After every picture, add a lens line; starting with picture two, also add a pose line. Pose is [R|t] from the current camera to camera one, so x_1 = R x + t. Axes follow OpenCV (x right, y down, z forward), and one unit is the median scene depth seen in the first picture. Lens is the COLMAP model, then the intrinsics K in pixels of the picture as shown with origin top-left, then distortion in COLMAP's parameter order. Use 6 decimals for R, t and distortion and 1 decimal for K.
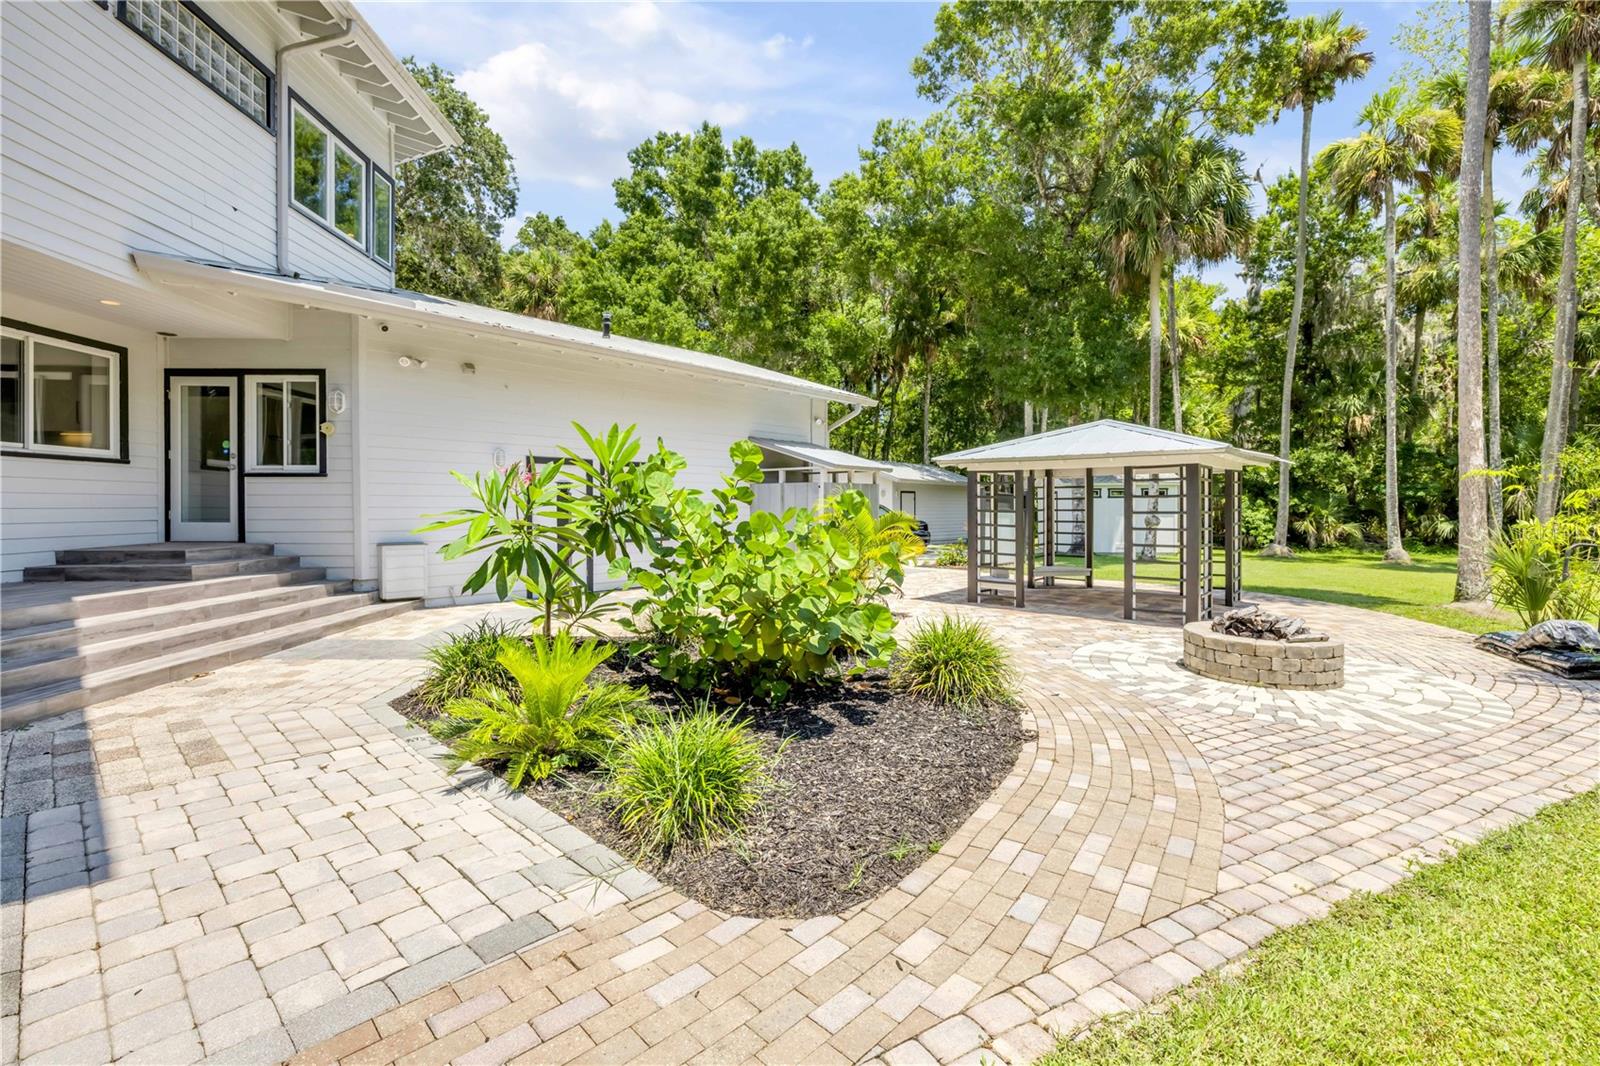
lens RADIAL K [[682.9, 0, 792.7], [0, 682.9, 505.3], [0, 0, 1]] dist [-0.000351, -0.000164]
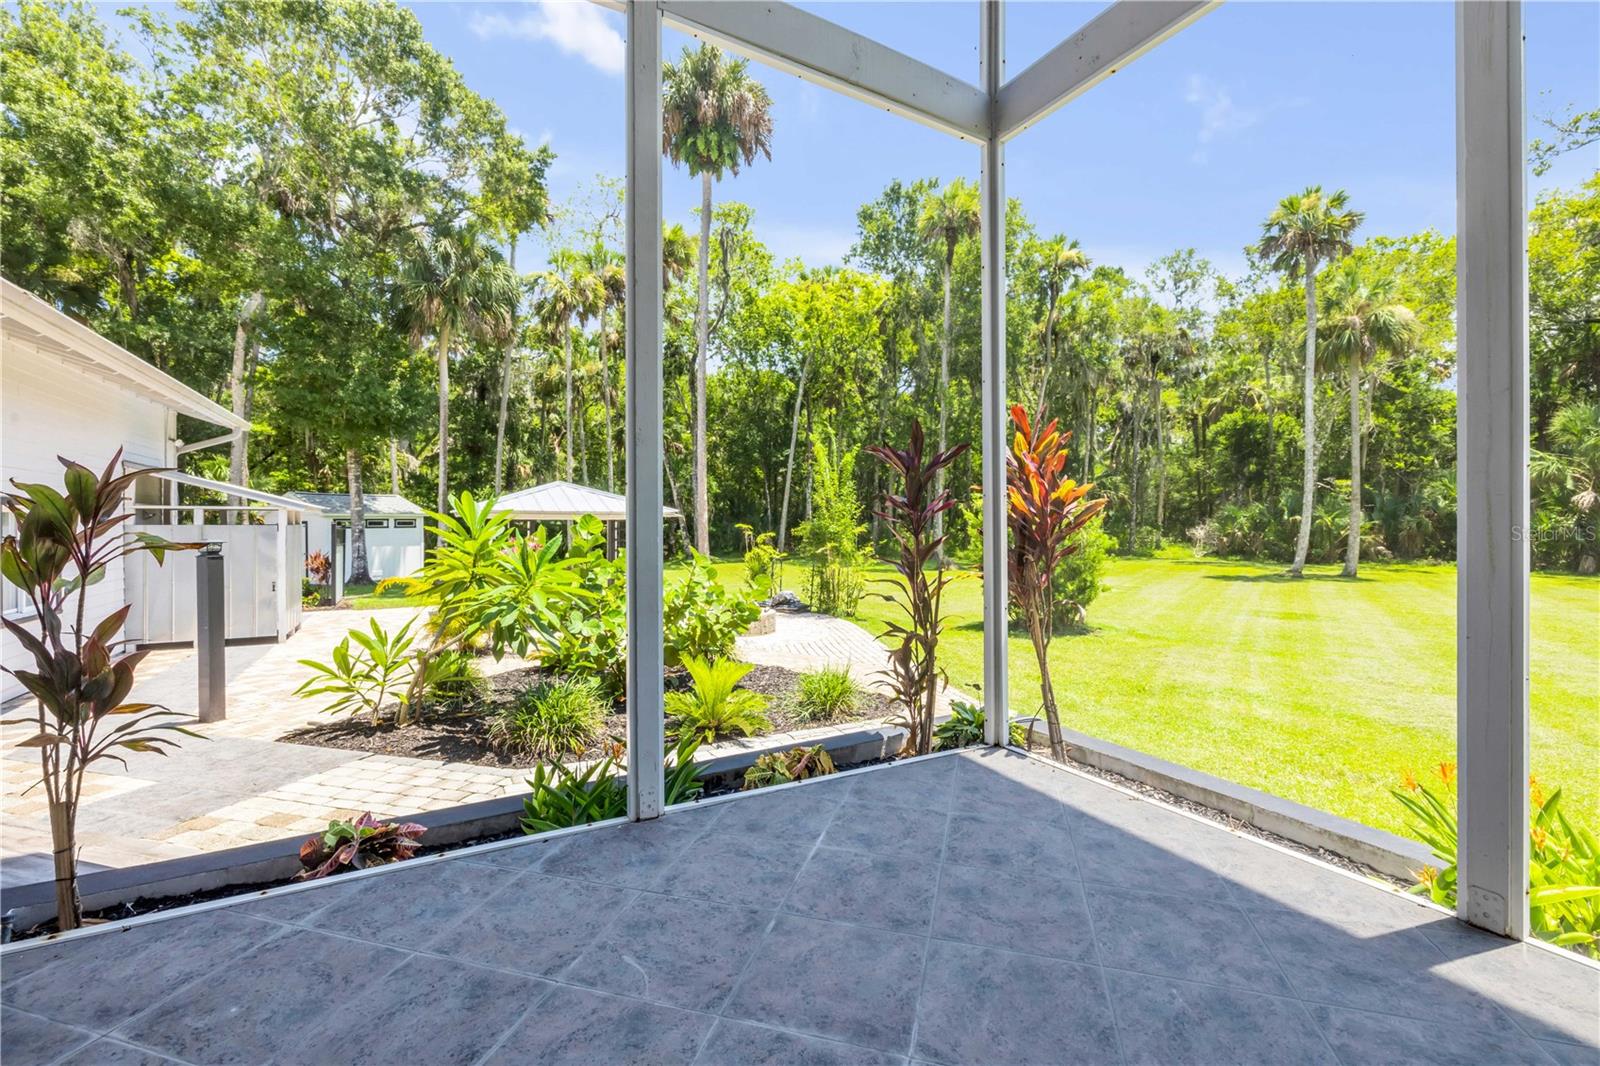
lens RADIAL K [[685.1, 0, 791.9], [0, 685.1, 525.1], [0, 0, 1]] dist [-0.002558, -0.000190]
pose [[0.327174, -0.005123, 0.944950, -0.422257], [0.001196, 0.999987, 0.005008, -0.027579], [-0.944963, -0.000508, 0.327176, 0.070234]]
